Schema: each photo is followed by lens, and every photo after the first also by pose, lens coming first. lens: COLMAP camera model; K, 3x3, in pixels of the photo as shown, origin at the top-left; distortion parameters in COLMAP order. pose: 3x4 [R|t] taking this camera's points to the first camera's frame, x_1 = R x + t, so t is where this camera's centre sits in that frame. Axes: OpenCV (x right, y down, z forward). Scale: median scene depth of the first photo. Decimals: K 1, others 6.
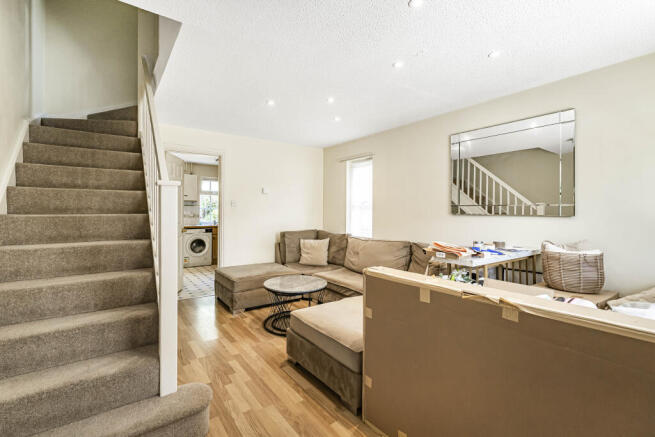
lens RADIAL K [[296.3, 0, 329.8], [0, 296.3, 214.6], [0, 0, 1]] dist [0.015931, -0.000006]
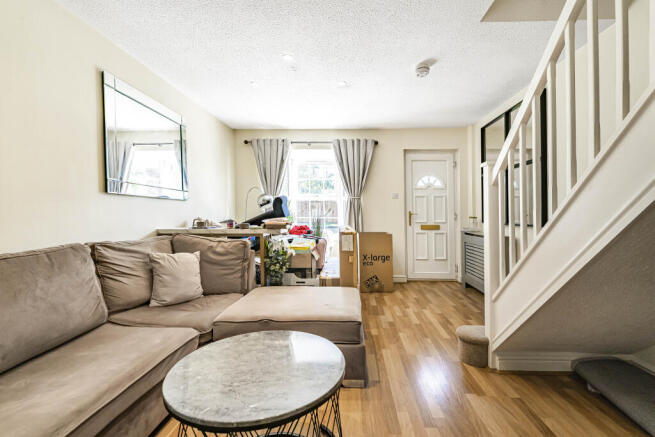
lens RADIAL K [[296.3, 0, 329.8], [0, 296.3, 214.6], [0, 0, 1]] dist [0.015931, -0.000006]
pose [[-0.766442, 0.000940, 0.642312, -0.649128], [-0.000288, 0.999998, -0.001808, 0.069301], [-0.642313, -0.001570, -0.766441, 1.905494]]
